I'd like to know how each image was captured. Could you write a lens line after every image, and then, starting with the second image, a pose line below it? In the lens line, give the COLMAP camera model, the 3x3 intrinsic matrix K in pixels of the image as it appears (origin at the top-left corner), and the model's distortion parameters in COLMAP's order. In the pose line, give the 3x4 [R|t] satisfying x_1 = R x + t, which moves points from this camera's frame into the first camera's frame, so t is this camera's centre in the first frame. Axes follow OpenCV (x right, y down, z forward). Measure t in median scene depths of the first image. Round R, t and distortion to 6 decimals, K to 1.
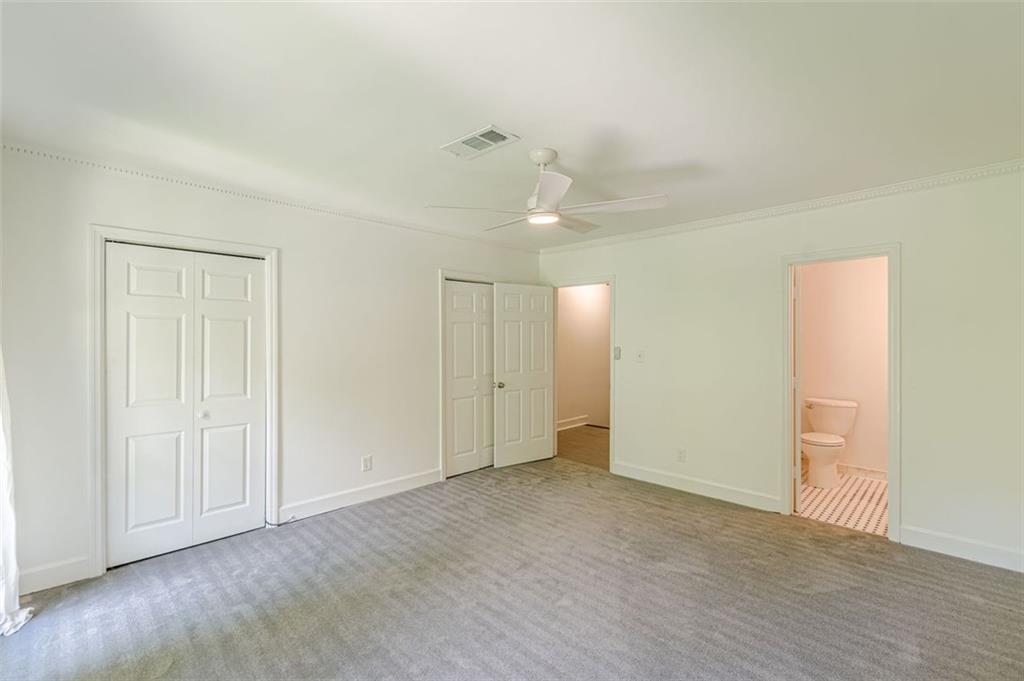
lens RADIAL K [[446.9, 0, 516.2], [0, 446.9, 342.9], [0, 0, 1]] dist [0.002682, -0.000900]
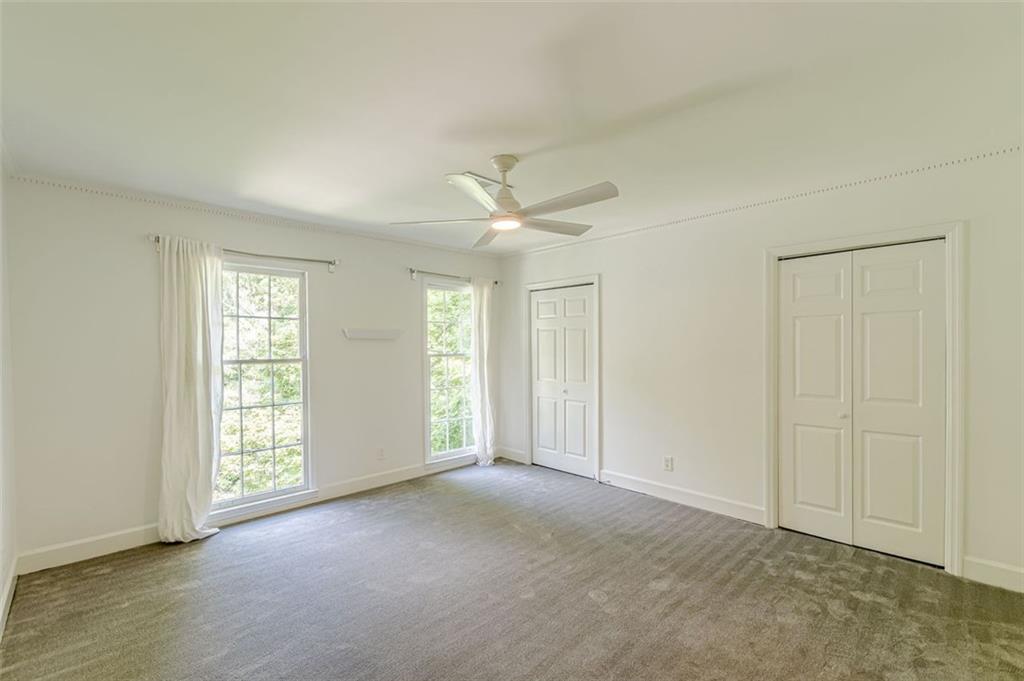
lens RADIAL K [[446.9, 0, 519.2], [0, 446.9, 347.1], [0, 0, 1]] dist [0.002682, -0.000900]
pose [[0.011071, 0.016556, -0.999802, 0.641607], [0.000705, 0.999863, 0.016565, -0.014596], [0.999938, -0.000888, 0.011058, 0.603052]]
